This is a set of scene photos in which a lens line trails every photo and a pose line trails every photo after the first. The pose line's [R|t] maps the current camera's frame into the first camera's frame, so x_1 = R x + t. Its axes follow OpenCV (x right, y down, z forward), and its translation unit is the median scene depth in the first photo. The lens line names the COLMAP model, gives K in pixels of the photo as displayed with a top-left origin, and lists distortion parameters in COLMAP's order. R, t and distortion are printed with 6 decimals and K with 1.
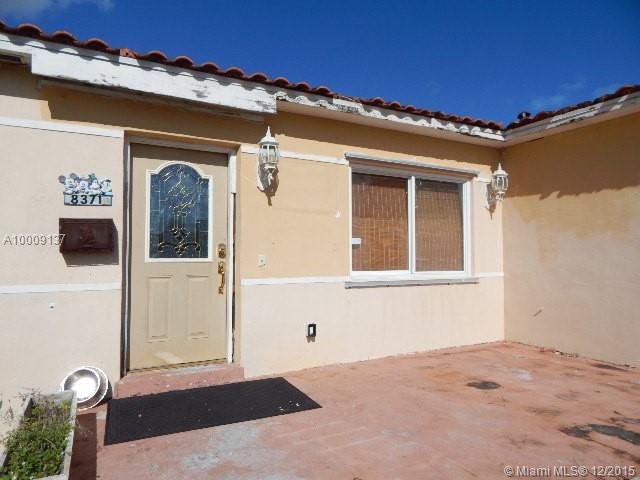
lens RADIAL K [[418.5, 0, 320.0], [0, 418.5, 240.0], [0, 0, 1]] dist [-0.001900, -0.002133]
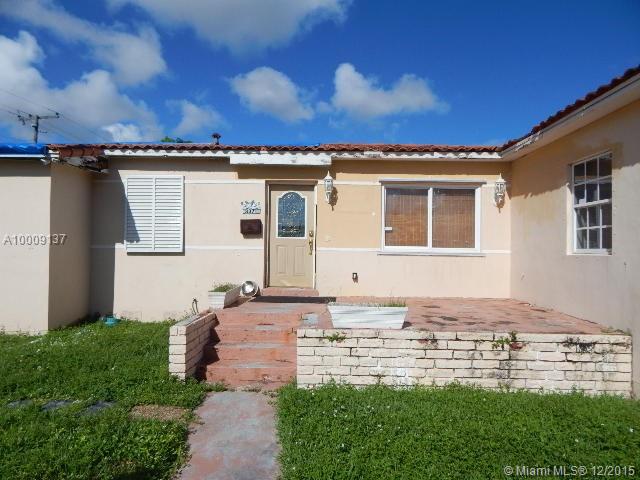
lens RADIAL K [[423.0, 0, 320.0], [0, 423.0, 240.0], [0, 0, 1]] dist [0.004237, 0.001716]
pose [[0.873947, 0.001115, -0.486020, 0.786031], [0.003468, 0.999958, 0.008529, 0.038398], [0.486009, -0.009139, 0.873906, -0.752109]]
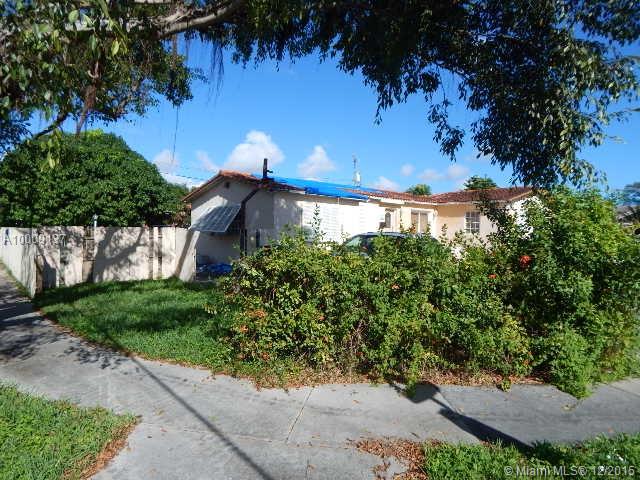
lens RADIAL K [[418.5, 0, 320.0], [0, 418.5, 240.0], [0, 0, 1]] dist [-0.001900, -0.002133]
pose [[0.972132, 0.014999, 0.233954, -2.465140], [-0.027118, 0.998447, 0.048670, -0.051106], [-0.232860, -0.053658, 0.971029, -4.182578]]
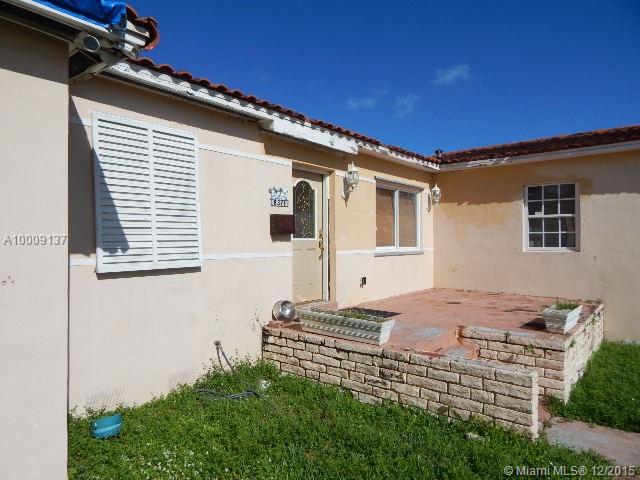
lens RADIAL K [[418.5, 0, 320.0], [0, 418.5, 240.0], [0, 0, 1]] dist [-0.001900, -0.002133]
pose [[0.923416, -0.001107, 0.383800, -0.865910], [-0.011348, 0.999480, 0.030186, 0.000328], [-0.383634, -0.032230, 0.922923, -0.517026]]
